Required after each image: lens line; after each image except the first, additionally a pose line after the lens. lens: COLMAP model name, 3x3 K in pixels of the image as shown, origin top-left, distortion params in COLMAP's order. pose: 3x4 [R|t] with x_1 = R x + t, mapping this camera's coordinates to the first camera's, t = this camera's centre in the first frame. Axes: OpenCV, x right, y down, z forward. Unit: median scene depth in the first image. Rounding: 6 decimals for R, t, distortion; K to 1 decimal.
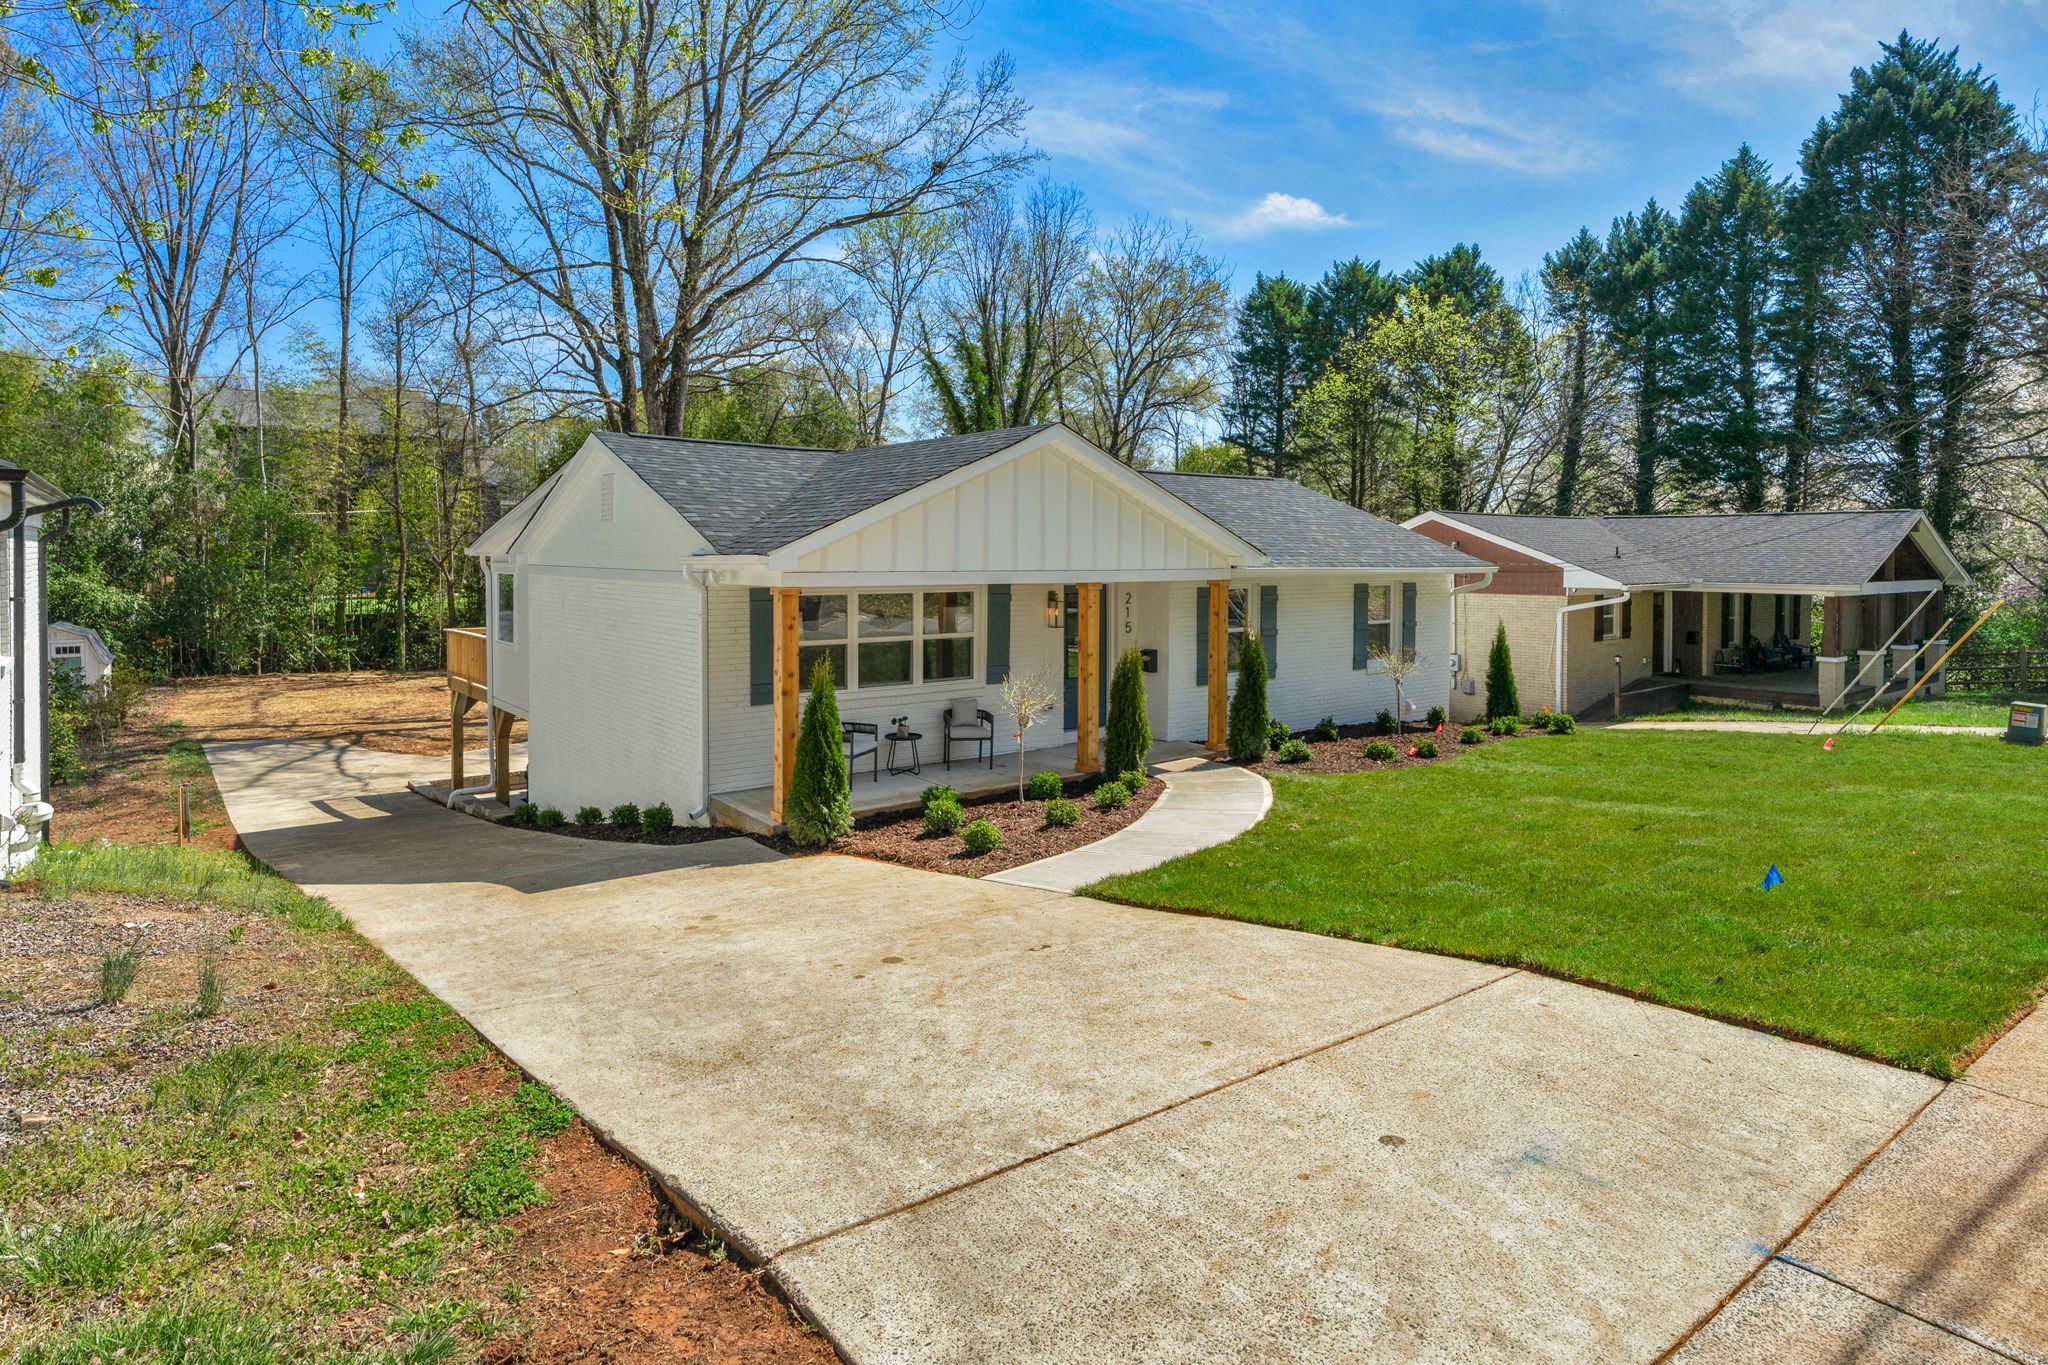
lens RADIAL K [[2280.4, 0, 1024.0], [0, 2280.4, 682.5], [0, 0, 1]] dist [0.004750, 0.007247]
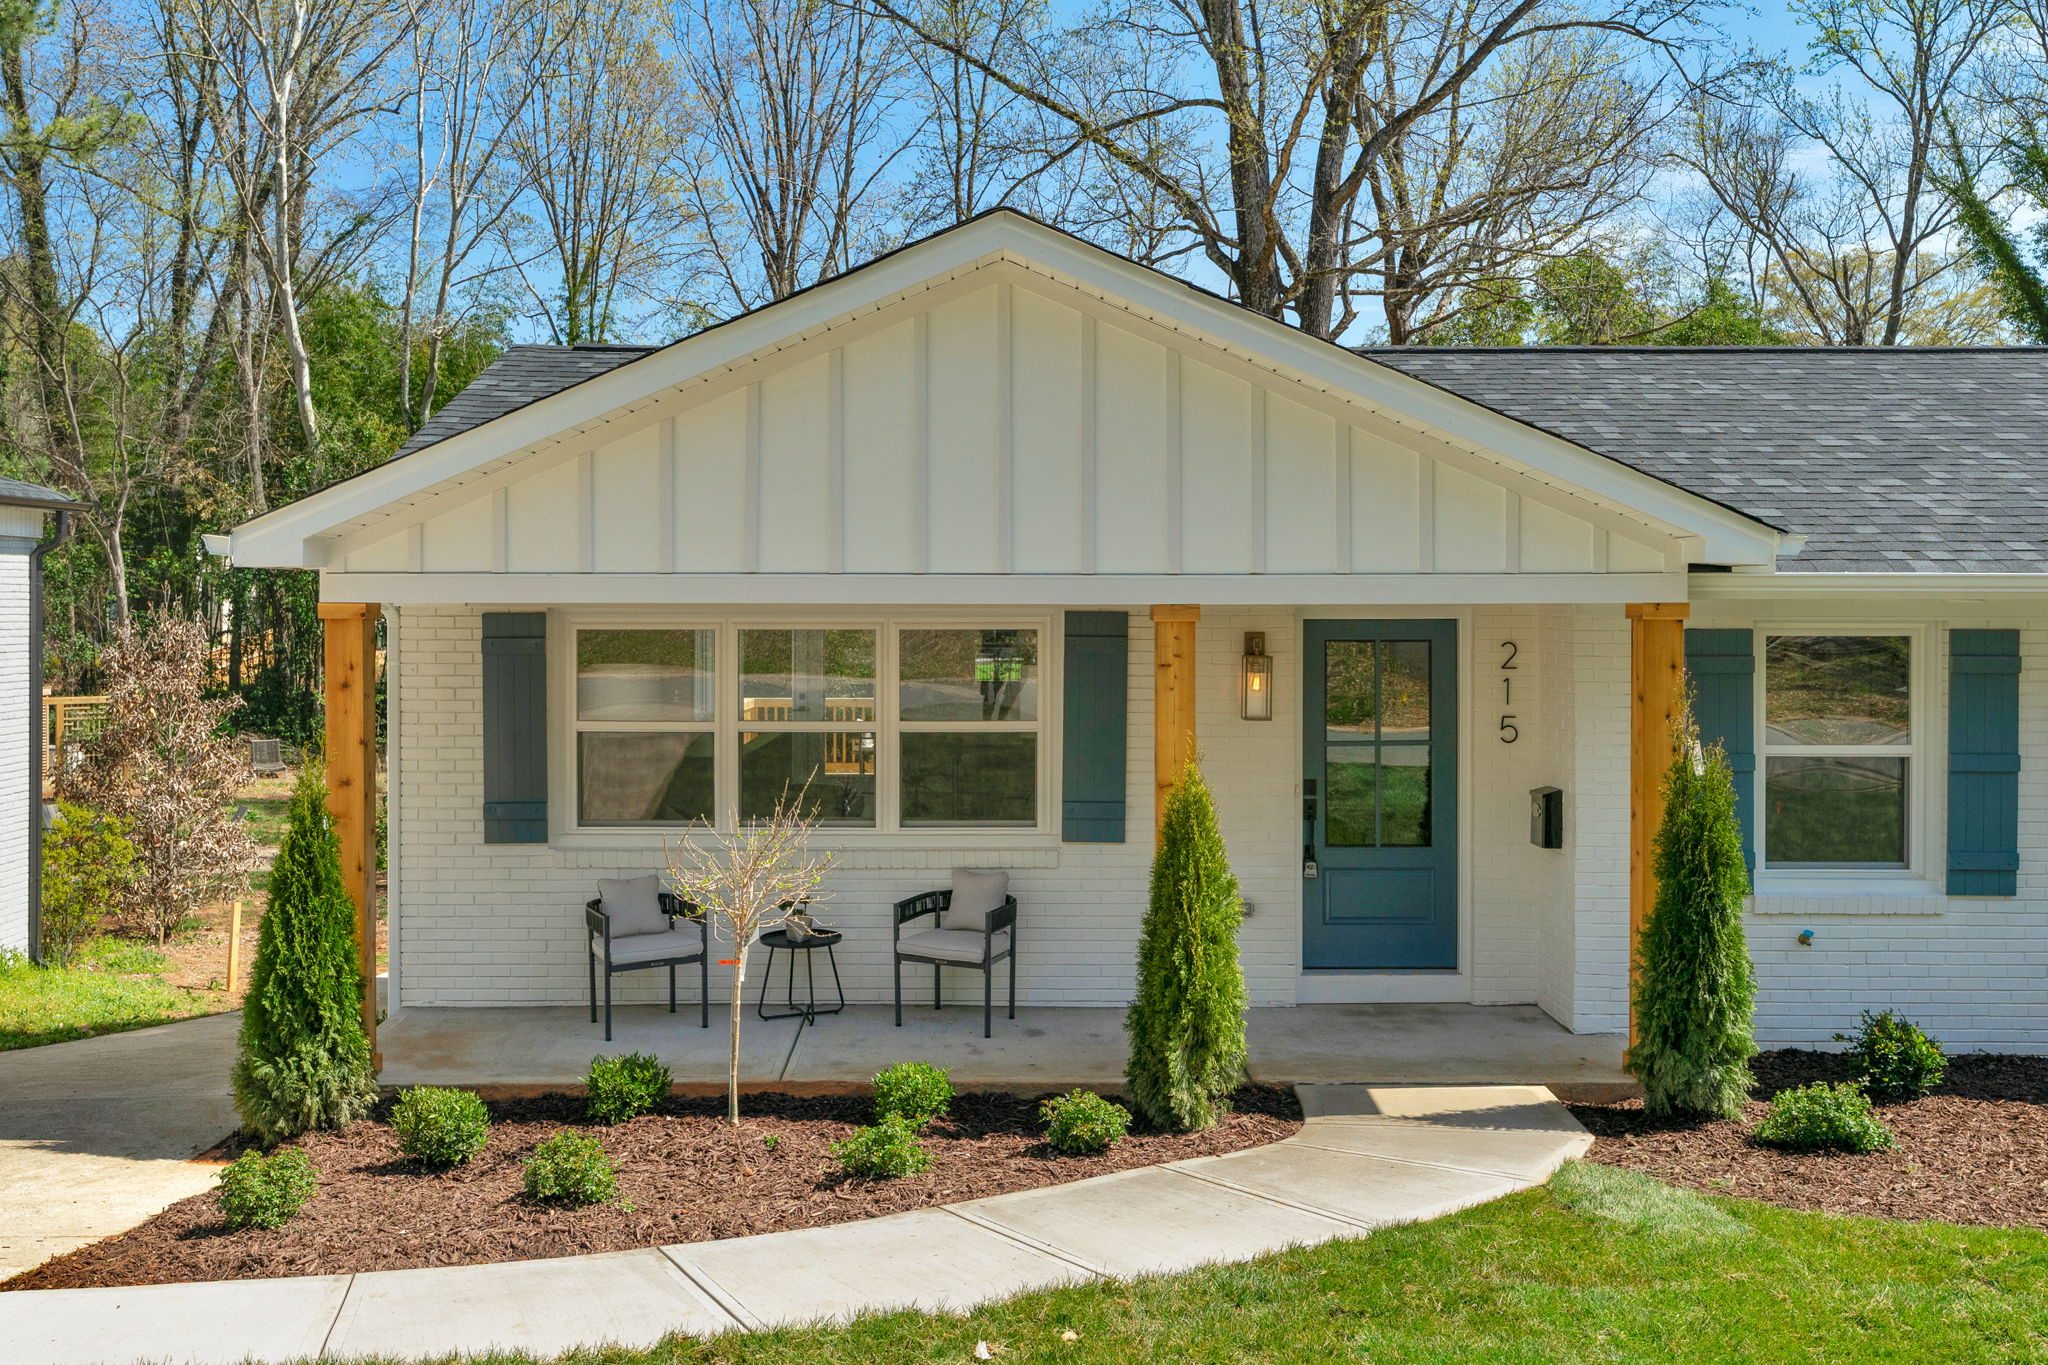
lens RADIAL K [[2280.4, 0, 1024.0], [0, 2280.4, 682.5], [0, 0, 1]] dist [0.004750, 0.007247]
pose [[0.577412, 0.017467, -0.816266, 0.341016], [-0.053346, 0.998442, -0.016371, -0.022613], [0.814708, 0.052998, 0.577444, 0.754887]]
